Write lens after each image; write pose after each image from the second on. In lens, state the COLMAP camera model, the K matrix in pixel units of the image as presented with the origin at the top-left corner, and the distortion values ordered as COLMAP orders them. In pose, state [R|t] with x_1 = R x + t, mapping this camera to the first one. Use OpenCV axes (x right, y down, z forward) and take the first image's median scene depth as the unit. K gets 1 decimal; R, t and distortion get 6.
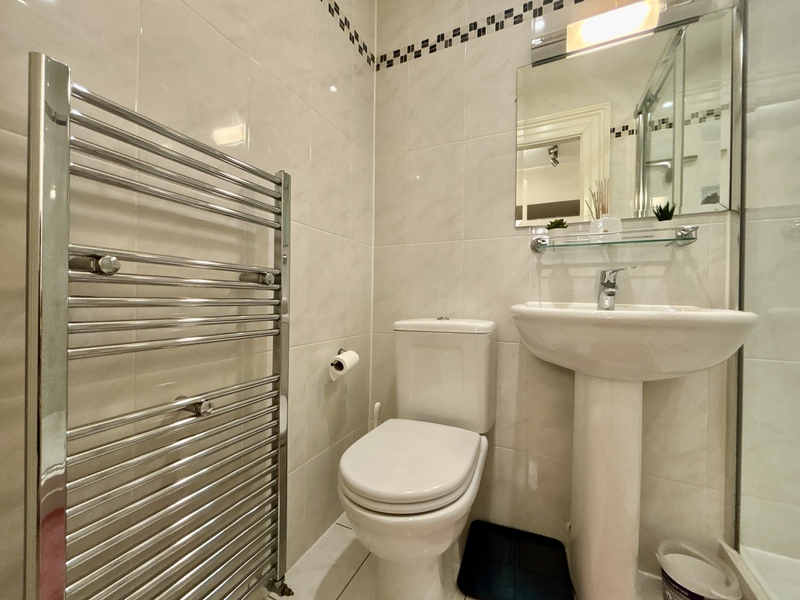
lens RADIAL K [[321.1, 0, 400.1], [0, 321.1, 301.7], [0, 0, 1]] dist [0.000781, 0.000134]
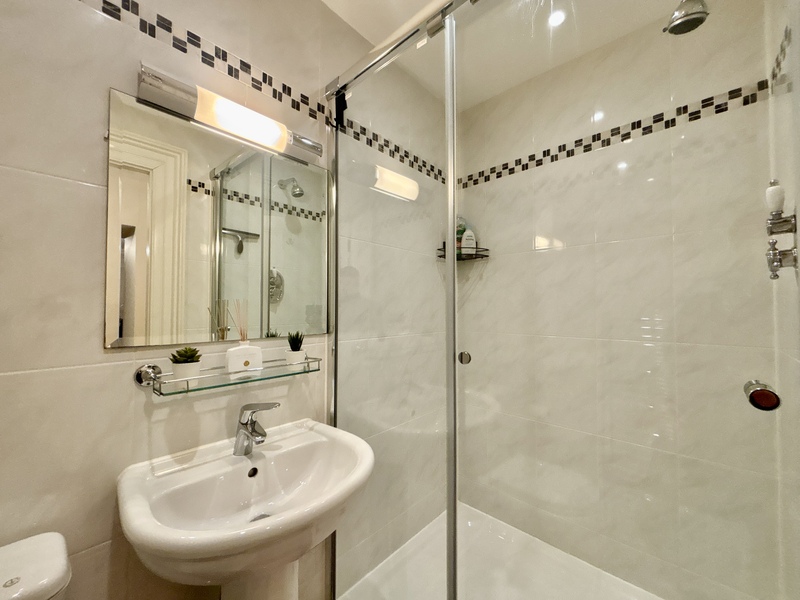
lens RADIAL K [[321.1, 0, 400.1], [0, 321.1, 301.7], [0, 0, 1]] dist [0.000781, 0.000134]
pose [[0.278538, 0.006955, 0.960400, -0.066902], [0.003536, 0.999960, -0.008267, -0.337494], [-0.960419, 0.005699, 0.278502, 0.328802]]
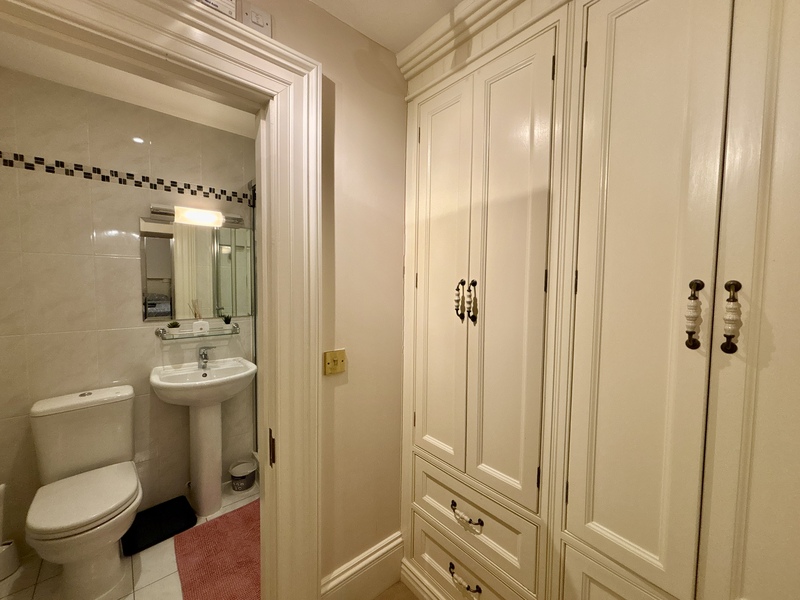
lens RADIAL K [[323.3, 0, 400.0], [0, 323.3, 300.0], [0, 0, 1]] dist [-0.003062, 0.000266]
pose [[0.394054, -0.064744, 0.916804, -0.614948], [-0.007176, 0.997269, 0.073511, -0.493451], [-0.919059, -0.035547, 0.392513, -0.798776]]
